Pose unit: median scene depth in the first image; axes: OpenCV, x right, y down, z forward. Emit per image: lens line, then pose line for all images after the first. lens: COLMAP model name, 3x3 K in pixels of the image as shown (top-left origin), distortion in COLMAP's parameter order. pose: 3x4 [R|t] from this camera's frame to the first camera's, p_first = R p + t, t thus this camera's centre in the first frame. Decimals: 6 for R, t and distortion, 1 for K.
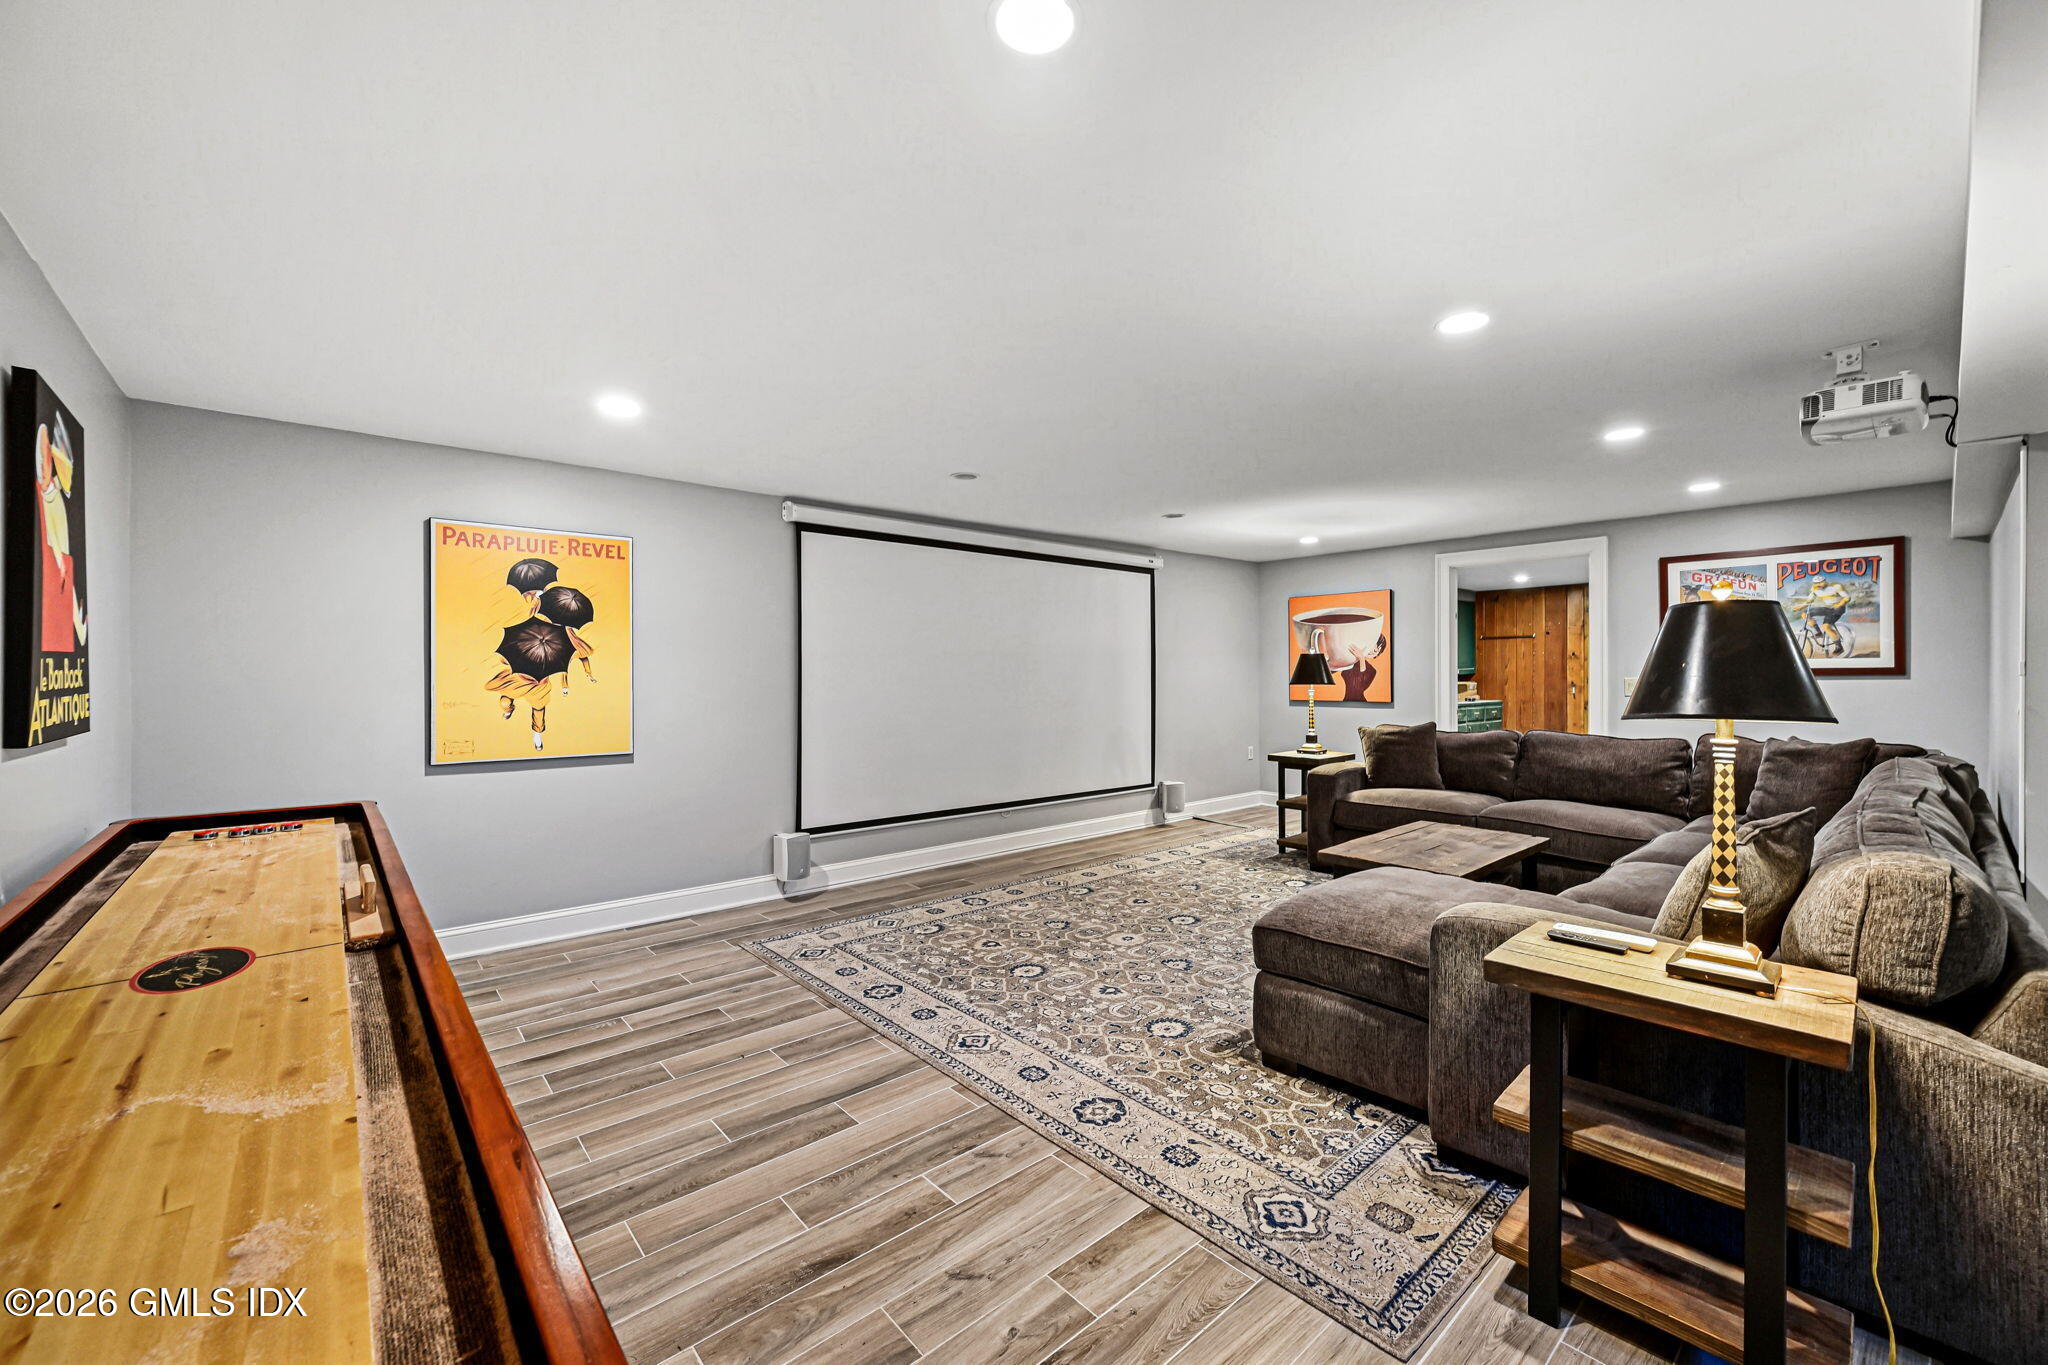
lens RADIAL K [[808.7, 0, 1009.6], [0, 808.7, 678.7], [0, 0, 1]] dist [0.002071, -0.000374]
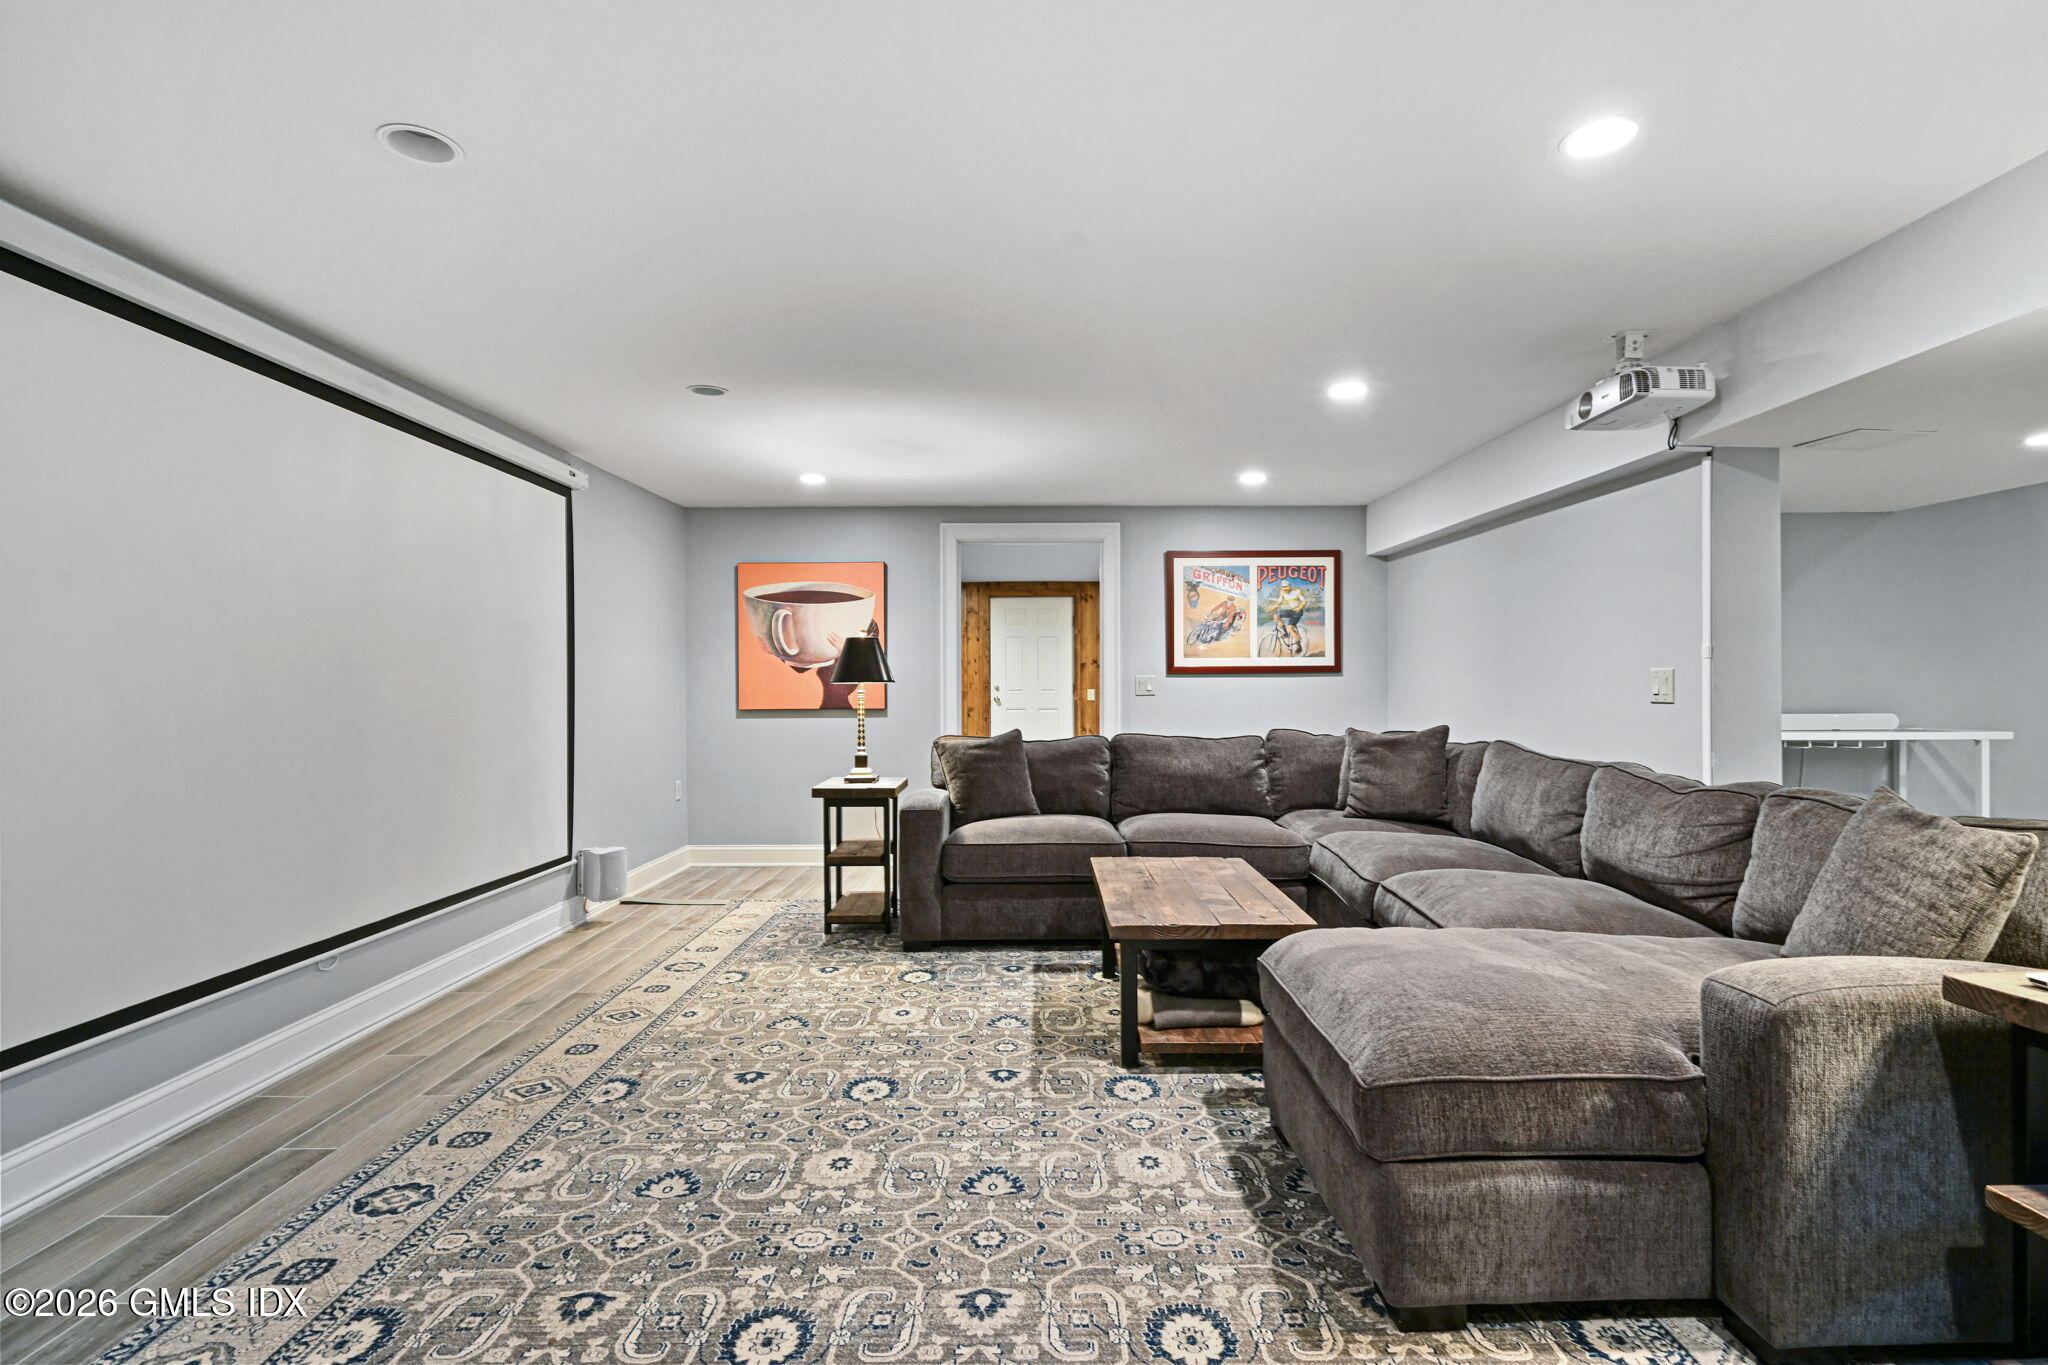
lens RADIAL K [[973.4, 0, 1033.4], [0, 973.4, 683.0], [0, 0, 1]] dist [-0.000667, 0.000523]
pose [[0.649432, 0.003104, 0.760414, -0.208876], [0.005203, 0.999950, -0.008526, 0.019380], [-0.760402, 0.009494, 0.649383, 0.431280]]
